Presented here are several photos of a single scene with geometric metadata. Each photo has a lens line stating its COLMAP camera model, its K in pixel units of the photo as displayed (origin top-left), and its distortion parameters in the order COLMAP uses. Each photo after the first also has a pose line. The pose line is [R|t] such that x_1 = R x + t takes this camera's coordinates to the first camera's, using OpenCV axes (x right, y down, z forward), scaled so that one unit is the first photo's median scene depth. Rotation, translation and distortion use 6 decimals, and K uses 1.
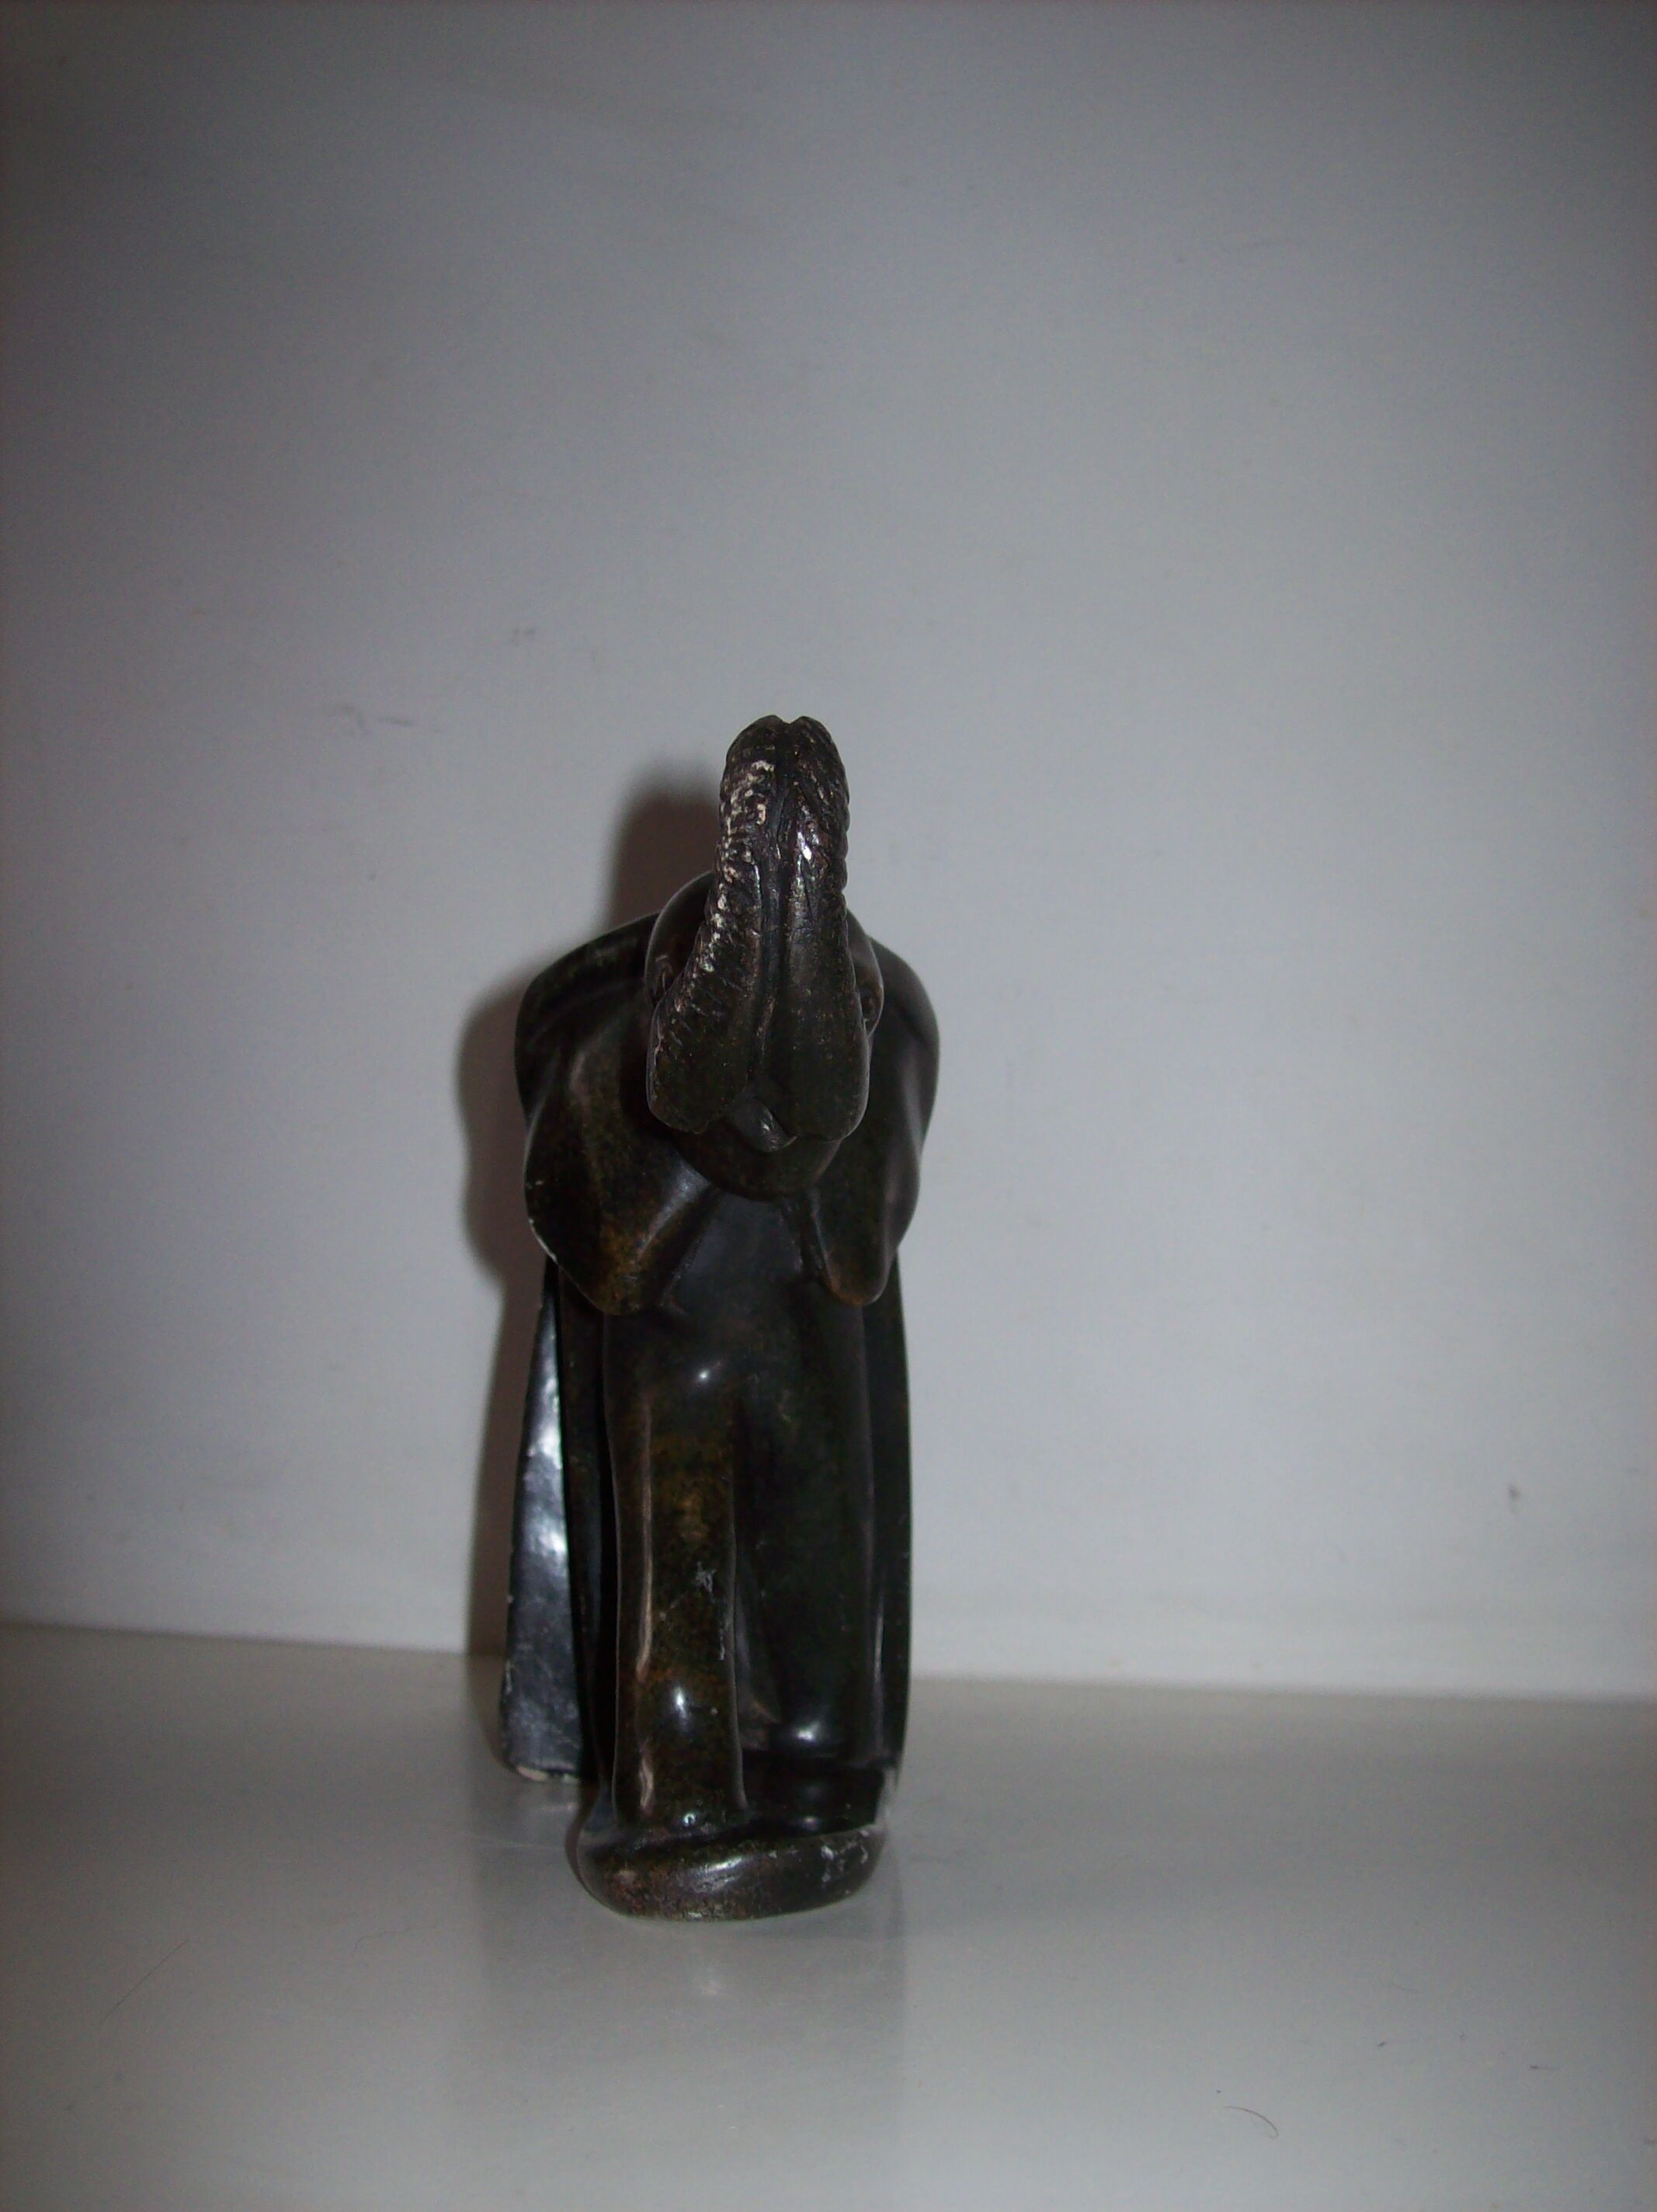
lens RADIAL K [[2311.4, 0, 785.6], [0, 2311.4, 1119.0], [0, 0, 1]] dist [-0.180114, 0.116667]
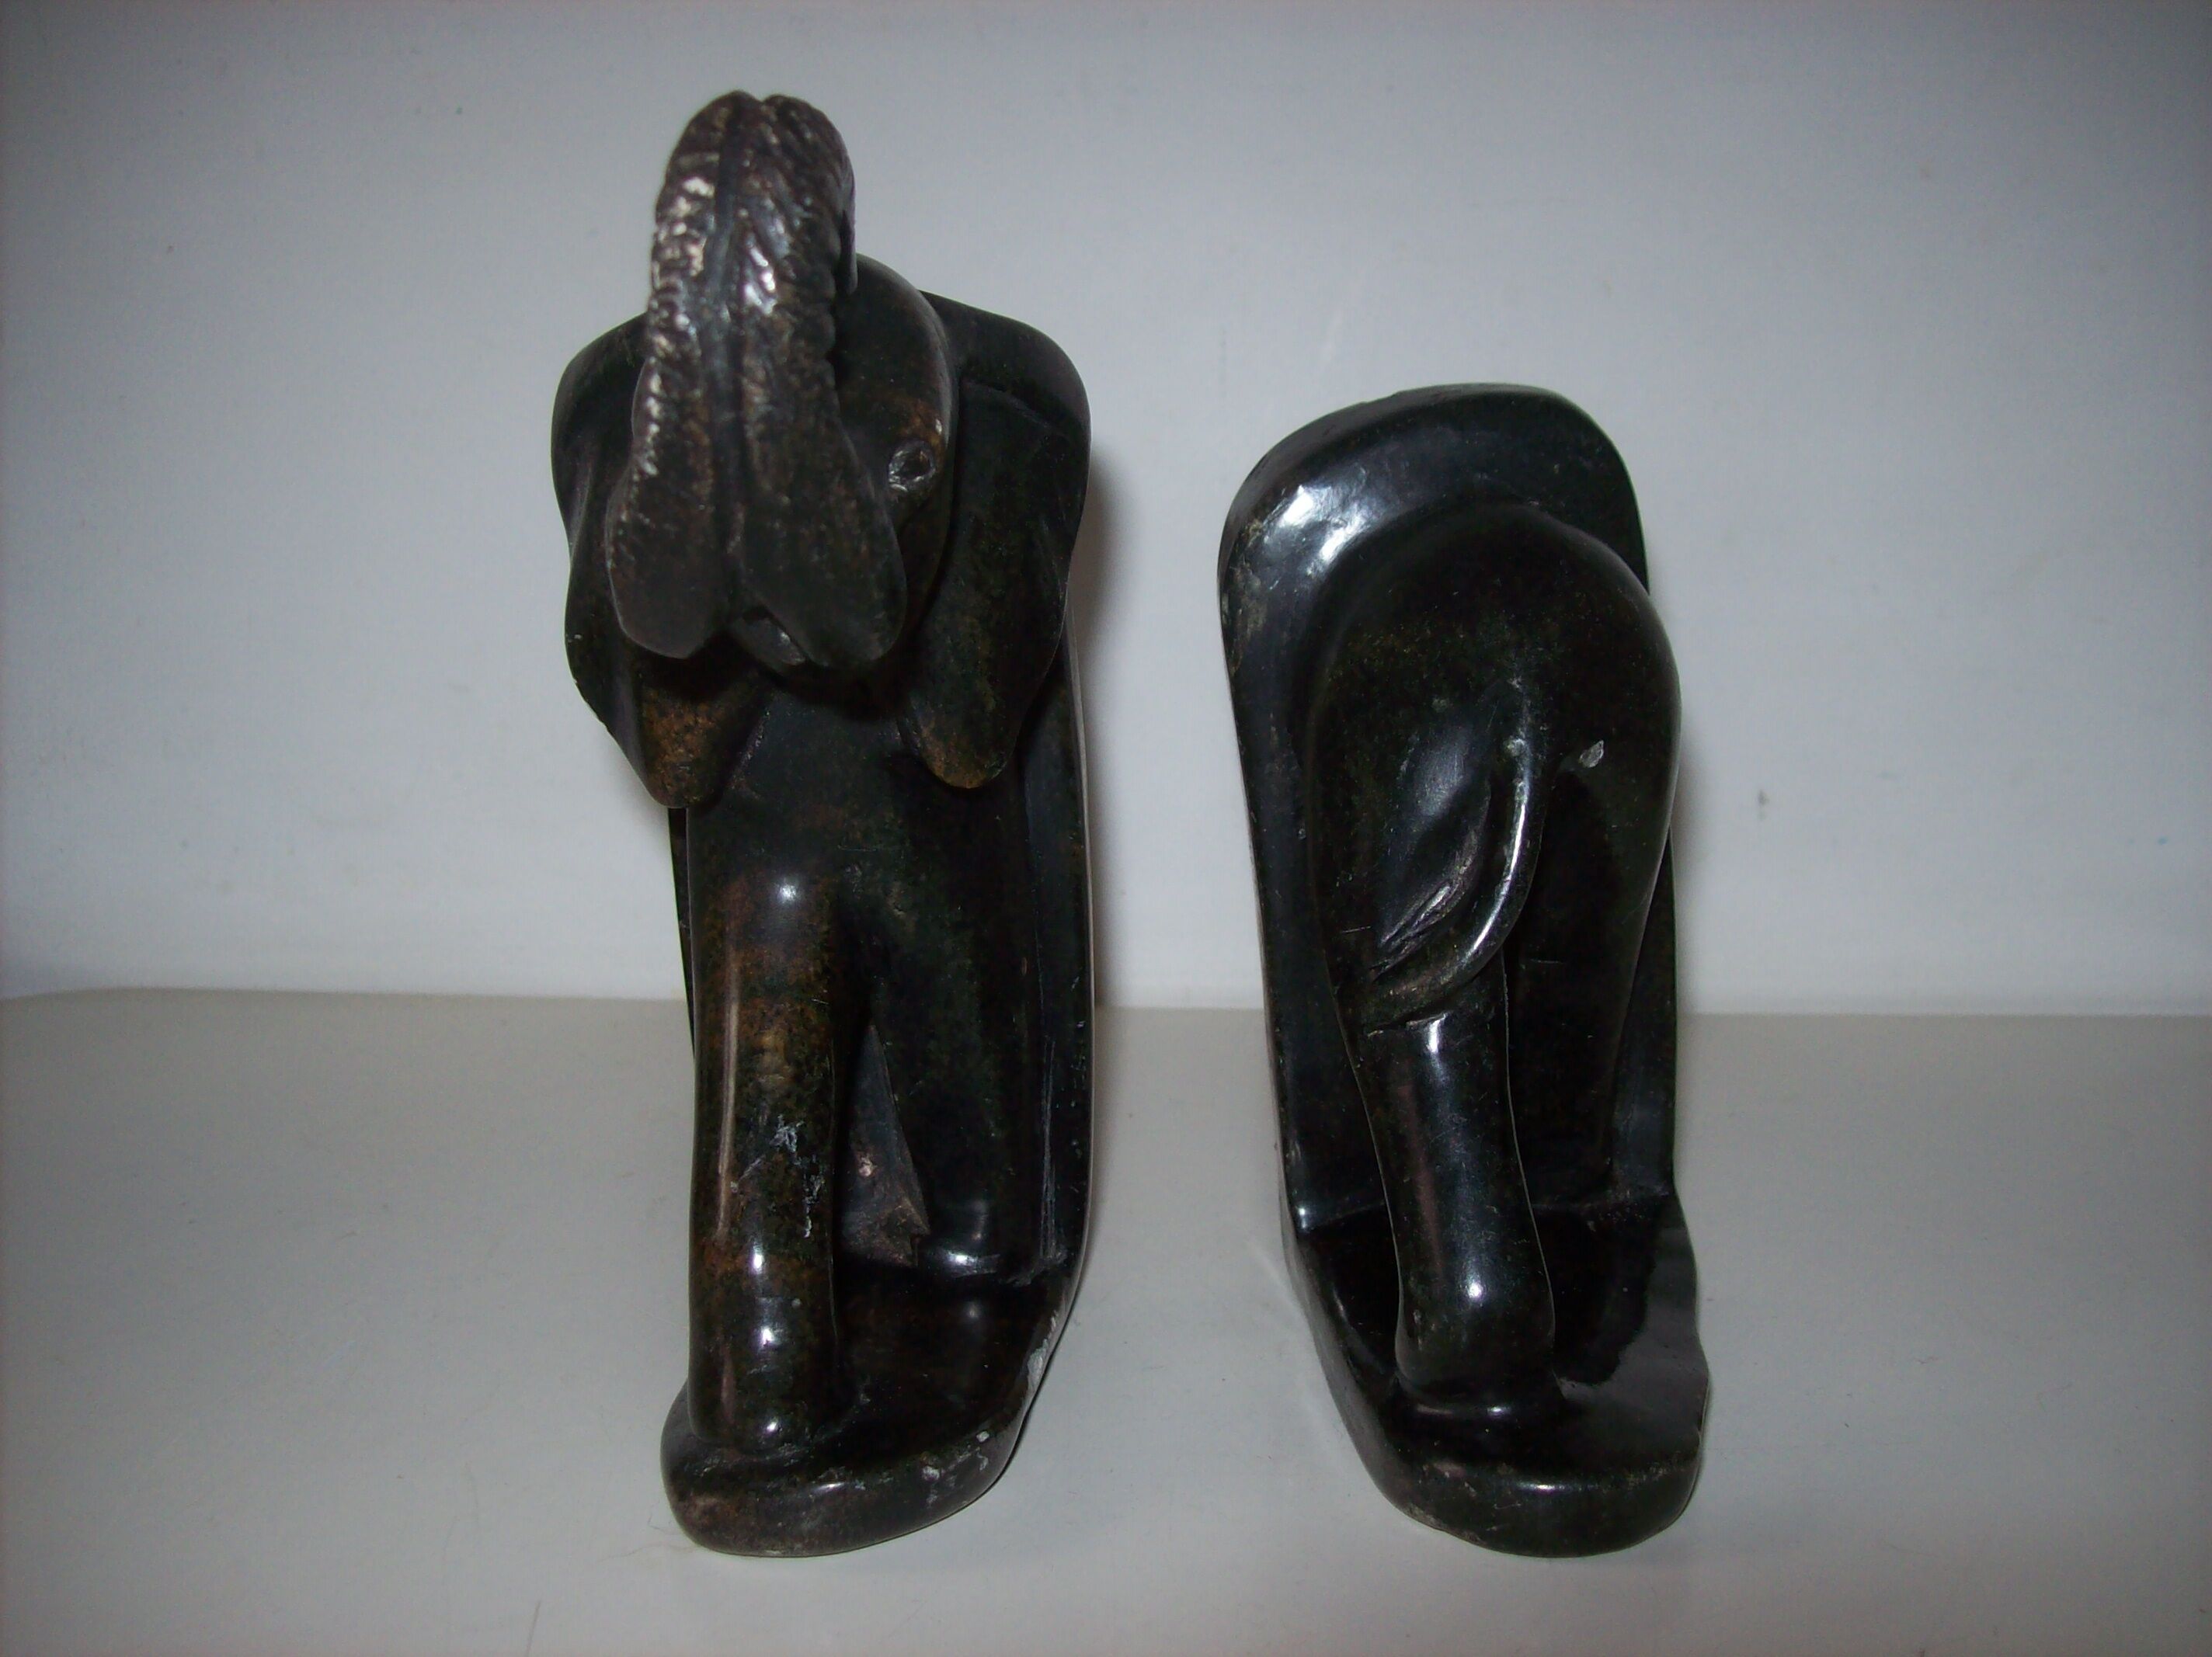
lens RADIAL K [[2311.4, 0, 1106.0], [0, 2311.4, 828.5], [0, 0, 1]] dist [-0.180114, 0.116667]
pose [[0.998860, -0.019926, -0.043373, 0.127080], [0.030577, 0.964887, 0.260879, -0.127743], [0.036652, -0.261908, 0.964397, 0.257860]]
